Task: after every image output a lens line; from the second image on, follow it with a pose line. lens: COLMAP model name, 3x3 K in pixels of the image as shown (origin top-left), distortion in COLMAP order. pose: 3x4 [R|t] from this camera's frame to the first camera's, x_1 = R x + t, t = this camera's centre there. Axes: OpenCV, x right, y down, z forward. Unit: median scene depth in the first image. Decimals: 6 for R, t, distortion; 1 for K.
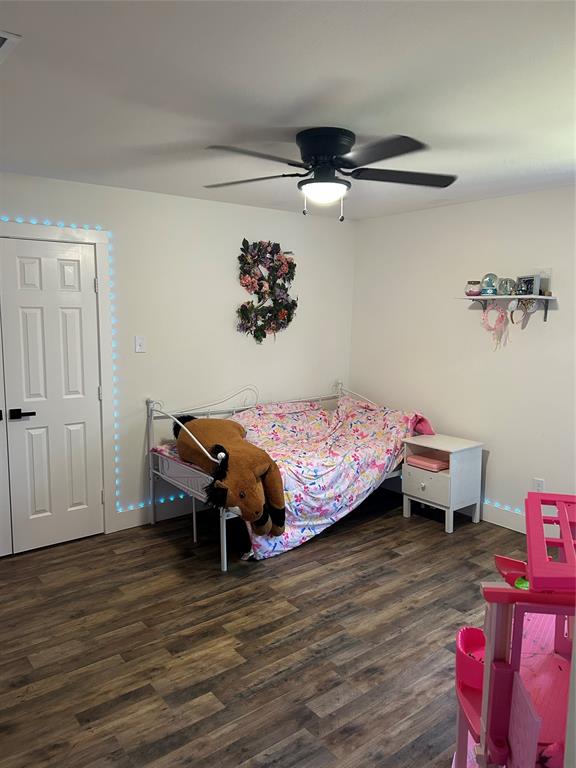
lens RADIAL K [[577.0, 0, 275.5], [0, 577.0, 381.5], [0, 0, 1]] dist [0.044479, -0.043398]
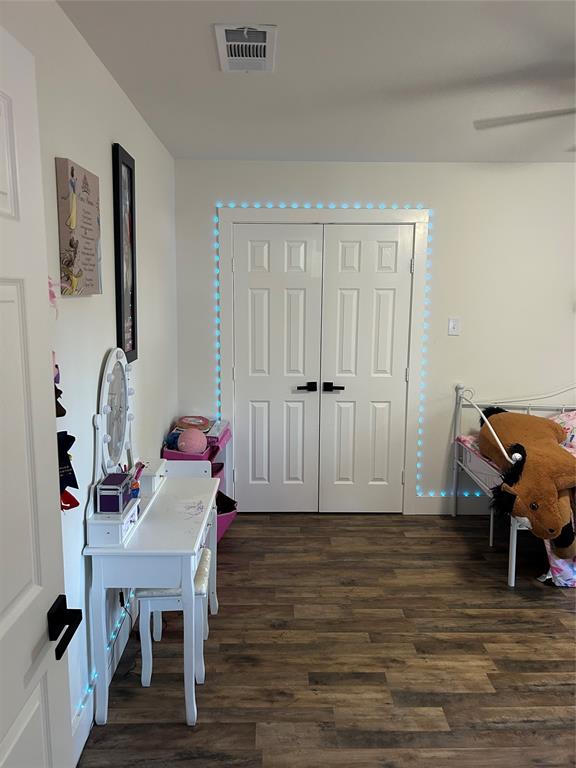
lens RADIAL K [[577.0, 0, 291.6], [0, 577.0, 383.3], [0, 0, 1]] dist [0.044479, -0.043398]
pose [[0.802610, 0.093934, -0.589062, 0.145608], [-0.074094, 0.995575, 0.057803, -0.008843], [0.591885, -0.002748, 0.806018, 0.090825]]
